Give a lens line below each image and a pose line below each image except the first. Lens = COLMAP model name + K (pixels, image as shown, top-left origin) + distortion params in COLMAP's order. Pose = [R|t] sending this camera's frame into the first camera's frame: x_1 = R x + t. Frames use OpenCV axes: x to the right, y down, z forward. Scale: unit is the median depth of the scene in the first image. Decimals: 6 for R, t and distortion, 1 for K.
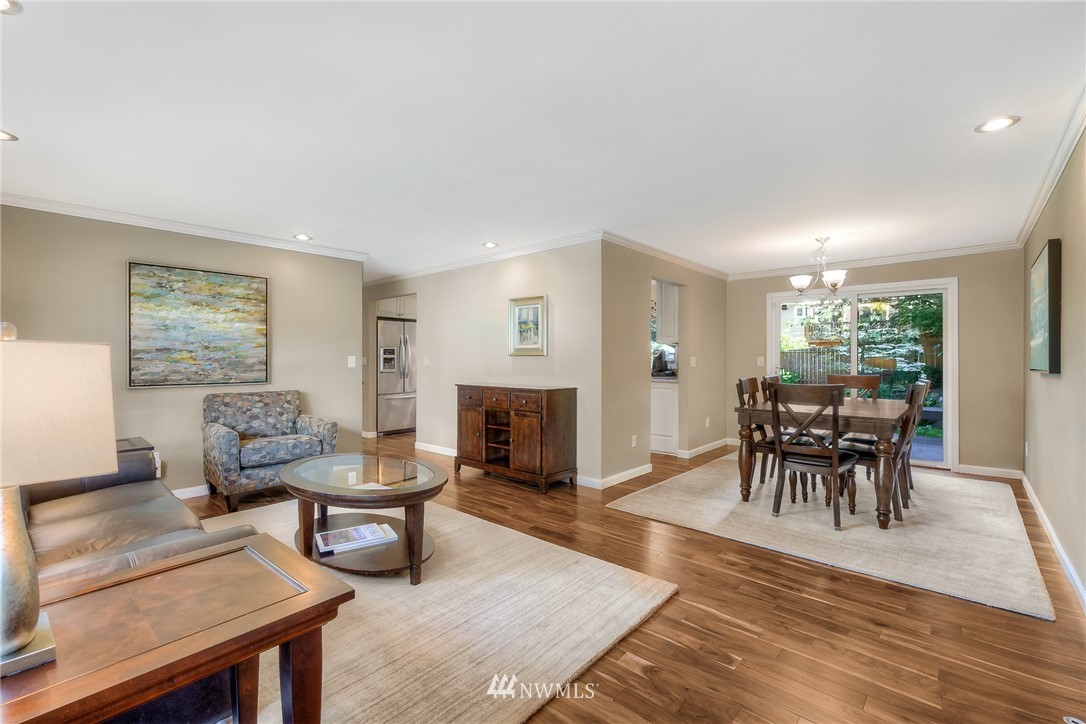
lens RADIAL K [[472.3, 0, 538.1], [0, 472.3, 359.7], [0, 0, 1]] dist [0.000585, 0.001397]
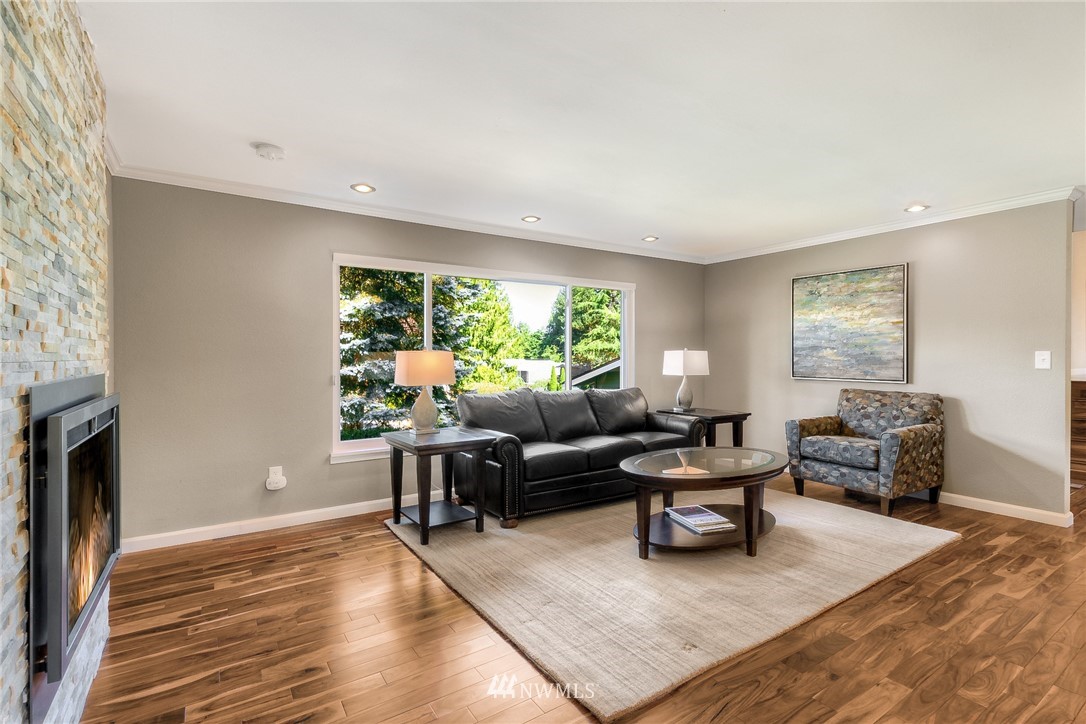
lens RADIAL K [[509.6, 0, 541.8], [0, 509.6, 355.7], [0, 0, 1]] dist [-0.004037, -0.001103]
pose [[-0.258490, 0.003565, -0.966007, 0.560049], [-0.001725, 0.999990, 0.004152, -0.004097], [0.966012, 0.002739, -0.258482, 0.626389]]
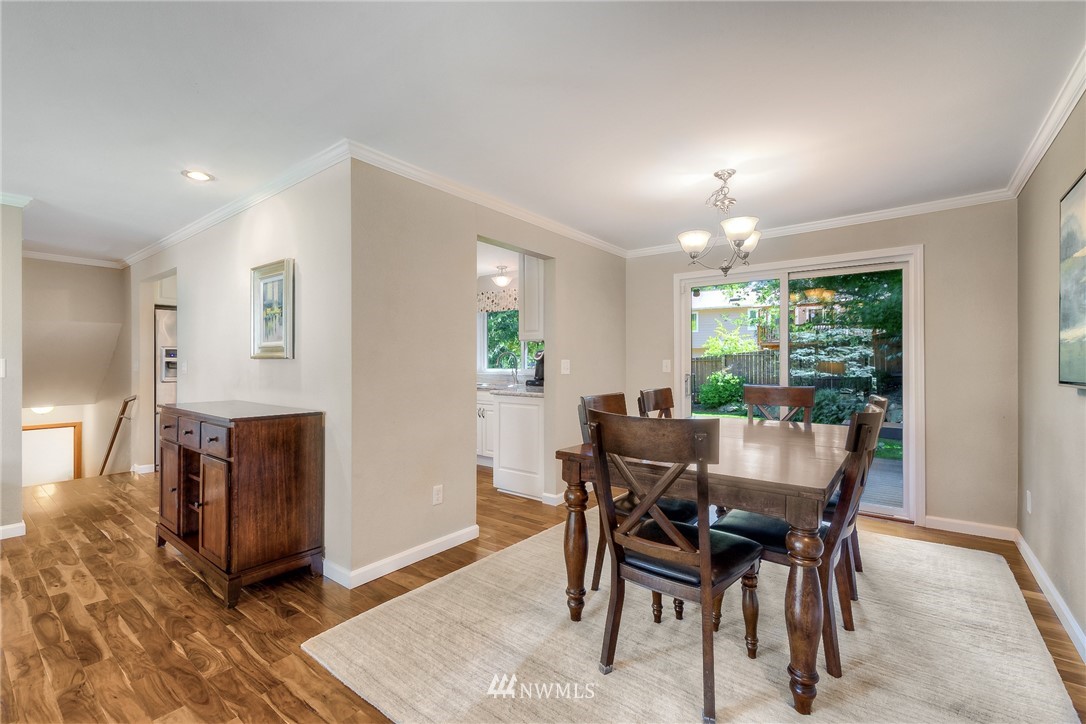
lens RADIAL K [[472.3, 0, 539.1], [0, 472.3, 362.6], [0, 0, 1]] dist [0.000585, 0.001397]
pose [[0.997707, -0.000278, 0.067675, 0.329823], [0.000386, 0.999999, -0.001580, -0.001910], [-0.067675, 0.001602, 0.997706, 0.410626]]
